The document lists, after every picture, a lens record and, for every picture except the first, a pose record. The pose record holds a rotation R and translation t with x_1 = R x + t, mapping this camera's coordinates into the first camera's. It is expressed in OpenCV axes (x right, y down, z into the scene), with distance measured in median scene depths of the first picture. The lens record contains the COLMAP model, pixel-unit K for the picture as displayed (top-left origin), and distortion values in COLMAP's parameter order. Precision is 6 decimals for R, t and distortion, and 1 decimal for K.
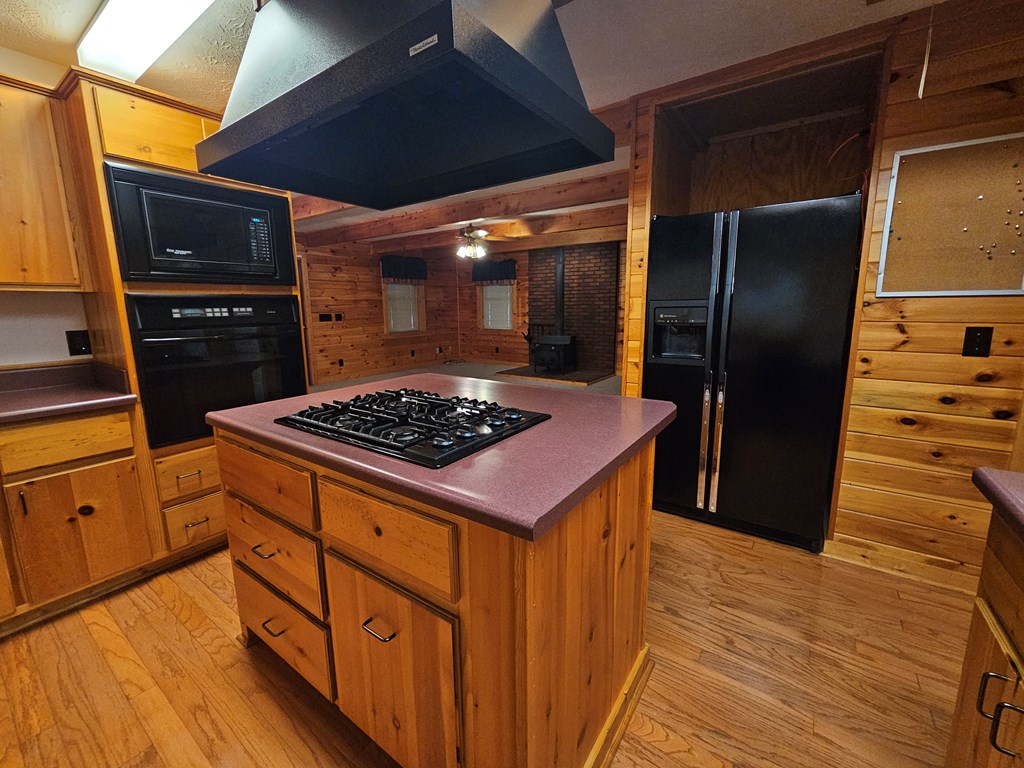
lens RADIAL K [[419.1, 0, 511.8], [0, 419.1, 376.1], [0, 0, 1]] dist [-0.003361, 0.000166]
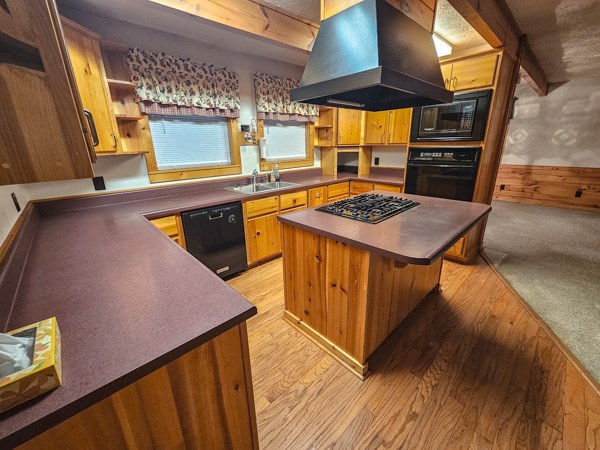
lens RADIAL K [[245.5, 0, 302.7], [0, 245.5, 219.5], [0, 0, 1]] dist [-0.003361, 0.000166]
pose [[-0.203518, 0.305972, -0.930033, 0.959122], [-0.138636, 0.931337, 0.336738, -0.205500], [0.969206, 0.197468, -0.147125, 0.658616]]
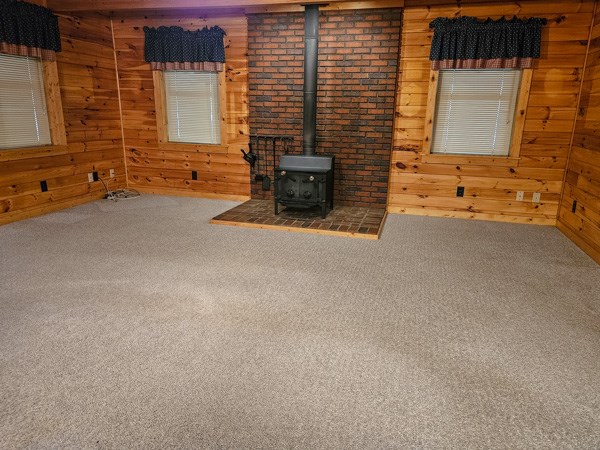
lens RADIAL K [[418.4, 0, 305.0], [0, 418.4, 219.7], [0, 0, 1]] dist [0.055181, -0.035666]
pose [[0.939667, -0.060526, 0.336694, -0.582447], [0.028609, 0.994679, 0.098968, -0.318152], [-0.340892, -0.083364, 0.936399, 1.962240]]
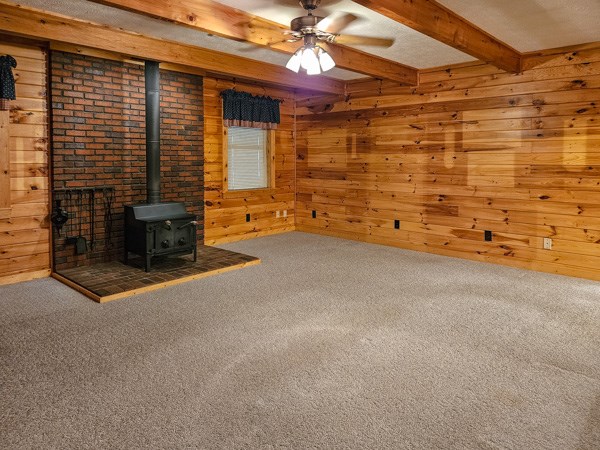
lens RADIAL K [[418.4, 0, 299.3], [0, 418.4, 171.0], [0, 0, 1]] dist [0.055181, -0.035666]
pose [[0.130331, -0.025210, 0.991150, -2.399595], [0.153280, 0.988170, 0.004979, -0.580233], [-0.979551, 0.151274, 0.132653, 3.516250]]
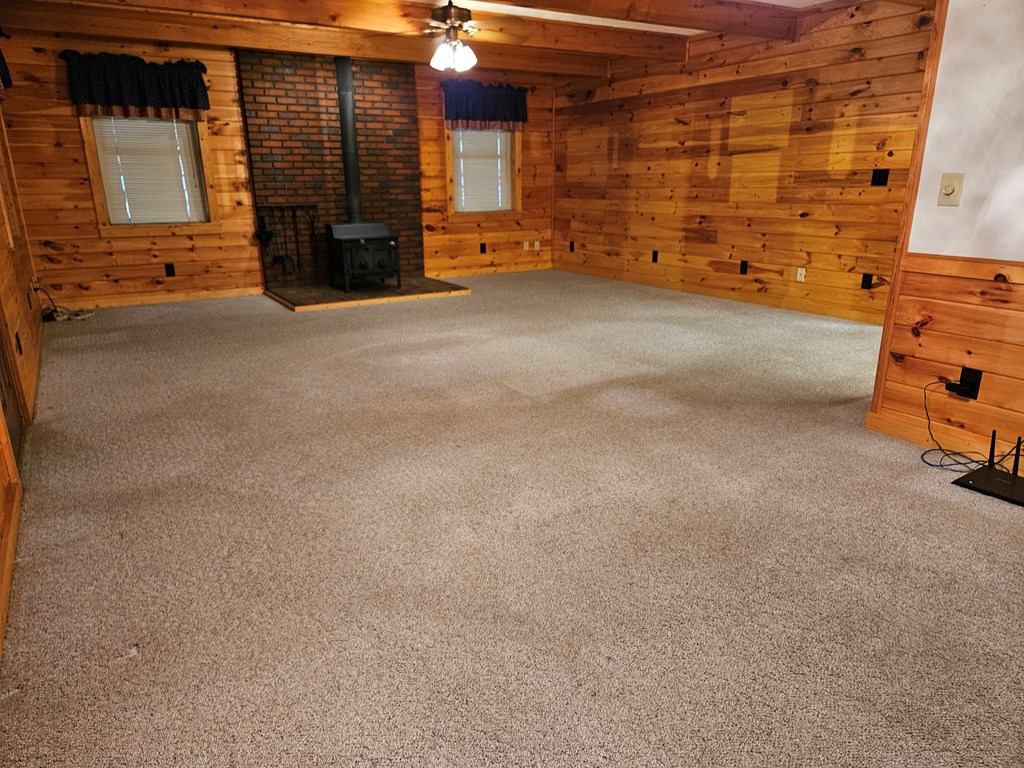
lens RADIAL K [[681.4, 0, 502.7], [0, 681.4, 391.1], [0, 0, 1]] dist [0.027746, -0.020238]
pose [[0.404713, -0.270621, 0.873482, -3.428017], [0.153398, 0.961762, 0.226897, -0.292100], [-0.901486, 0.042162, 0.430751, 2.156380]]
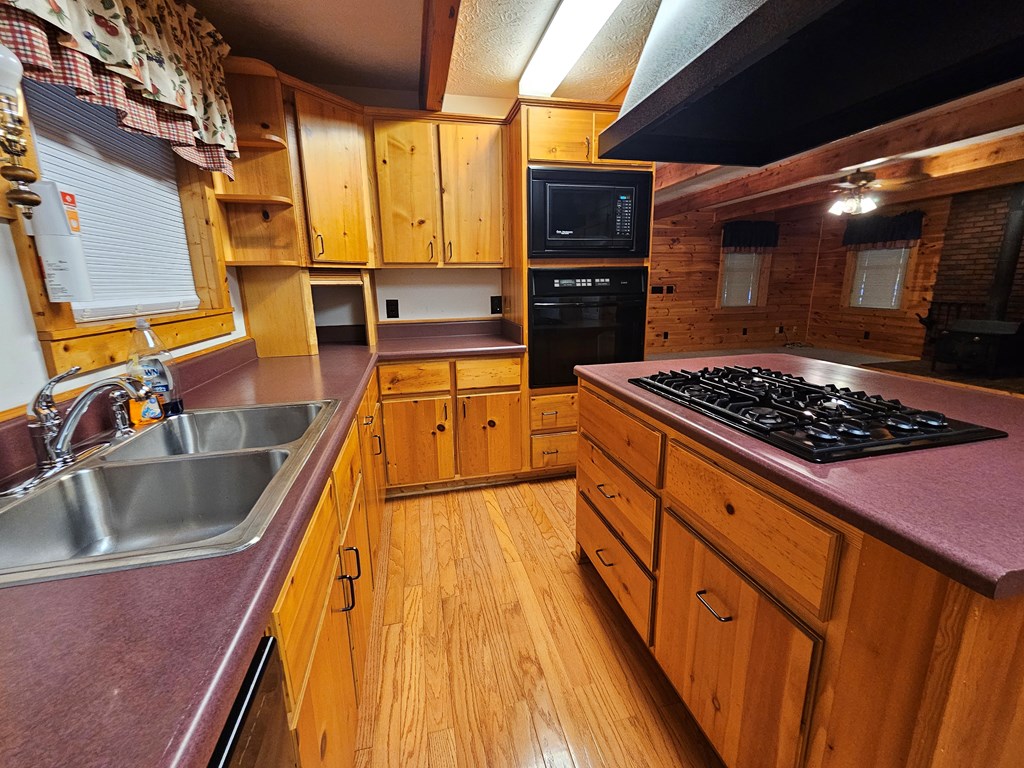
lens RADIAL K [[419.1, 0, 510.2], [0, 419.1, 376.2], [0, 0, 1]] dist [-0.003361, 0.000166]
pose [[0.743616, 0.141916, -0.653372, -0.060916], [-0.101507, 0.989849, 0.099473, 0.013608], [0.660857, -0.007648, 0.750473, -0.027383]]
